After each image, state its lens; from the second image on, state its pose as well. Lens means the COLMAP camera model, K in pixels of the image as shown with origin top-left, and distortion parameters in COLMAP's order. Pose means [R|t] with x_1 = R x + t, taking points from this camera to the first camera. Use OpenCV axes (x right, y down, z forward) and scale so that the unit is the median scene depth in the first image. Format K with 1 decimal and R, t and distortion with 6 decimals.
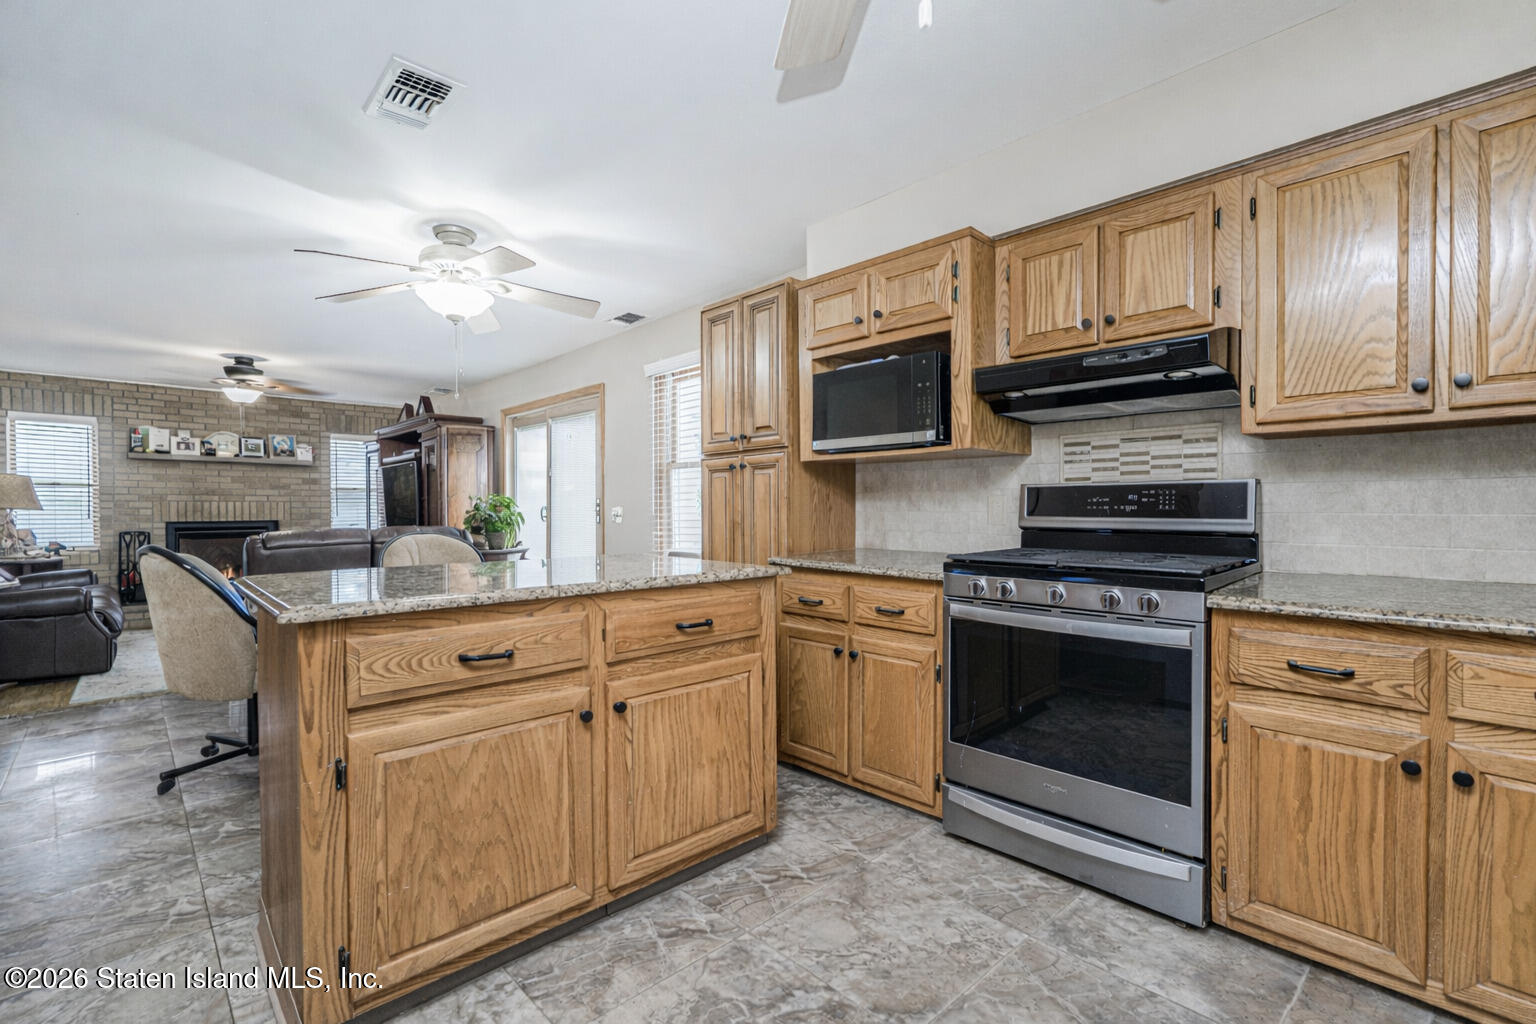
lens RADIAL K [[691.7, 0, 772.0], [0, 691.7, 534.9], [0, 0, 1]] dist [-0.000835, -0.000114]
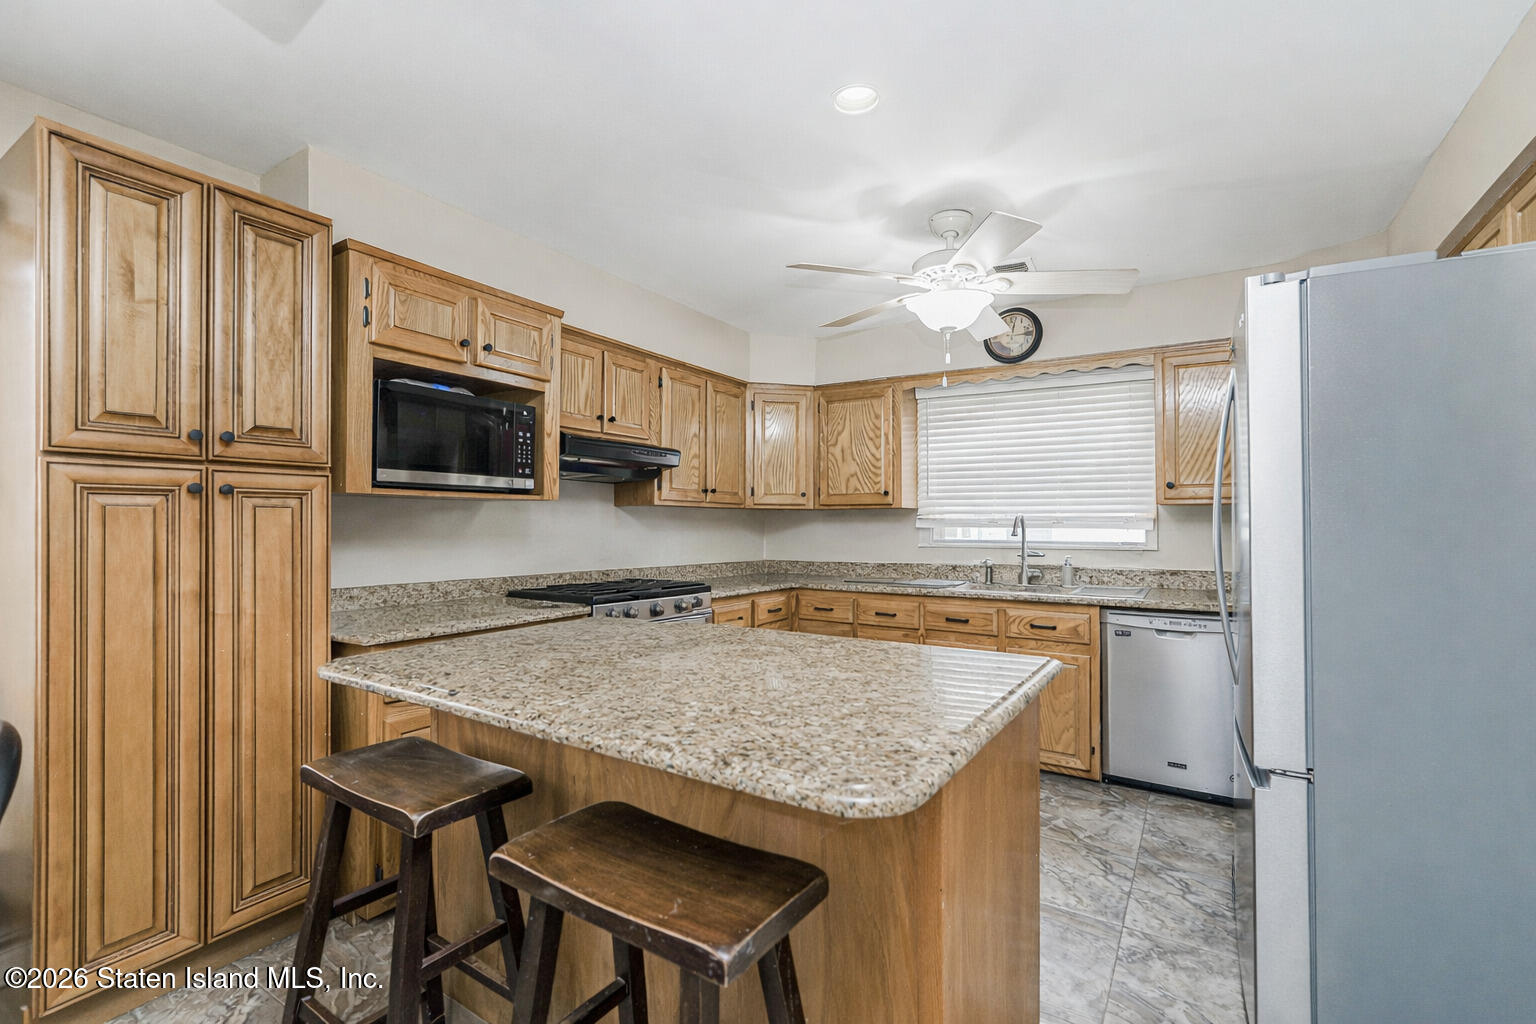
lens RADIAL K [[688.9, 0, 760.1], [0, 688.9, 517.6], [0, 0, 1]] dist [0.000703, 0.000149]
pose [[-0.234394, 0.004920, 0.972129, -0.962676], [0.030976, 0.999517, 0.002410, -0.095541], [-0.971648, 0.030678, -0.234434, 1.011517]]
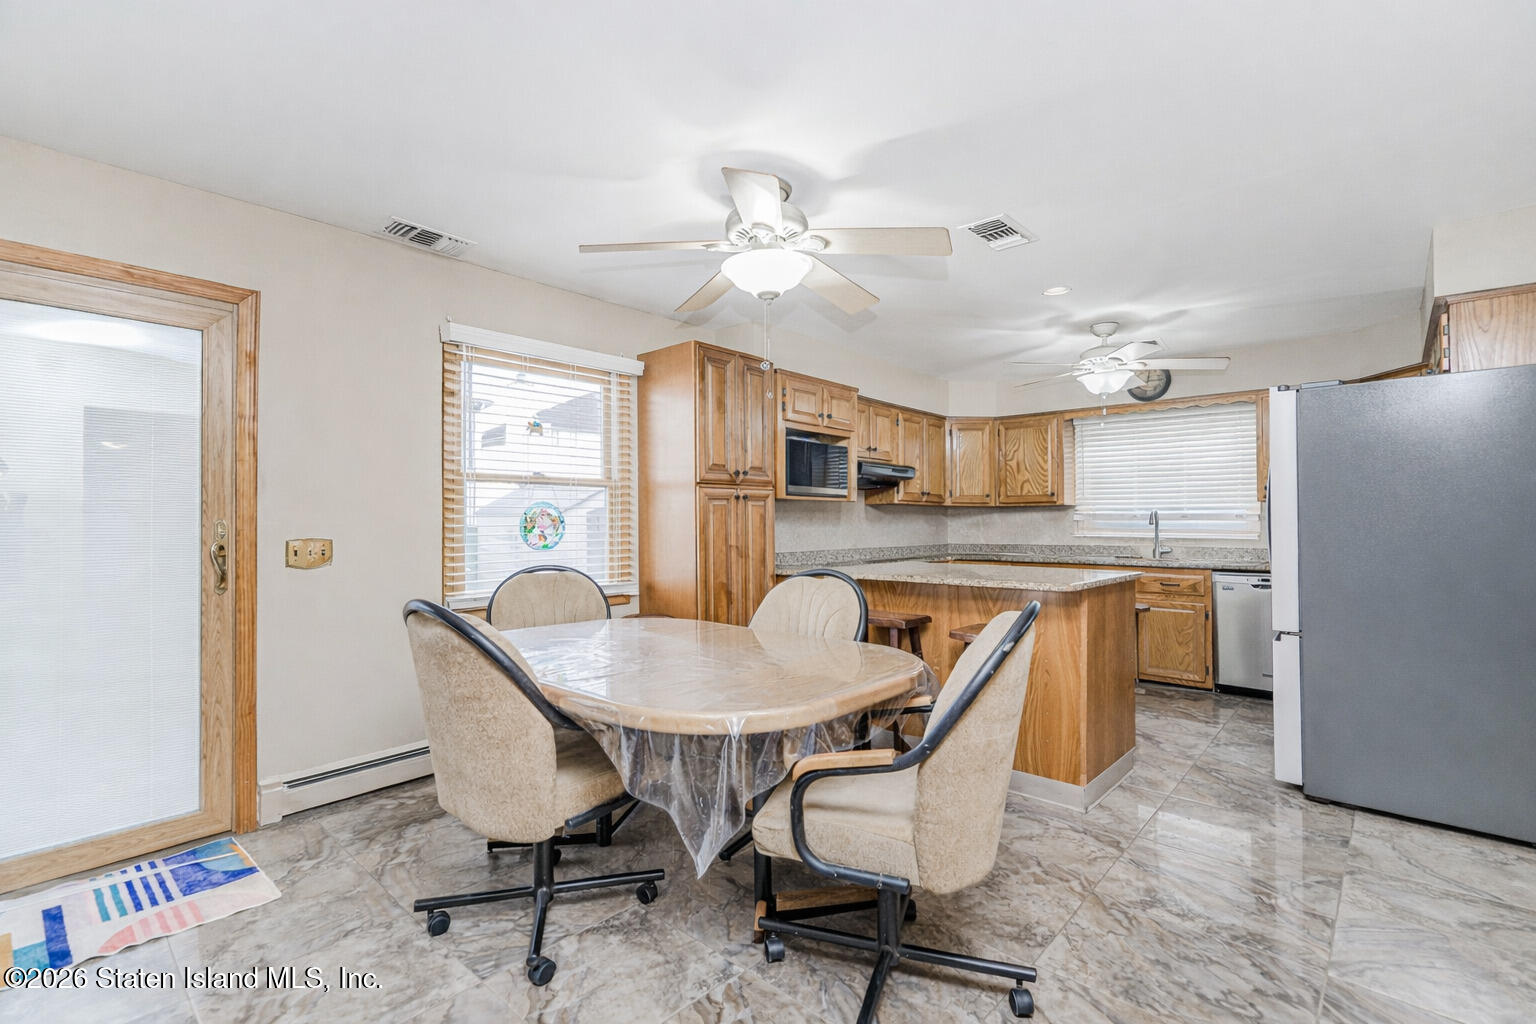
lens RADIAL K [[688.9, 0, 760.1], [0, 688.9, 517.6], [0, 0, 1]] dist [0.000703, 0.000149]
pose [[-0.065877, 0.003686, 0.997821, -1.726475], [0.033973, 0.999422, -0.001449, -0.091314], [-0.997249, 0.033804, -0.065964, 1.493934]]
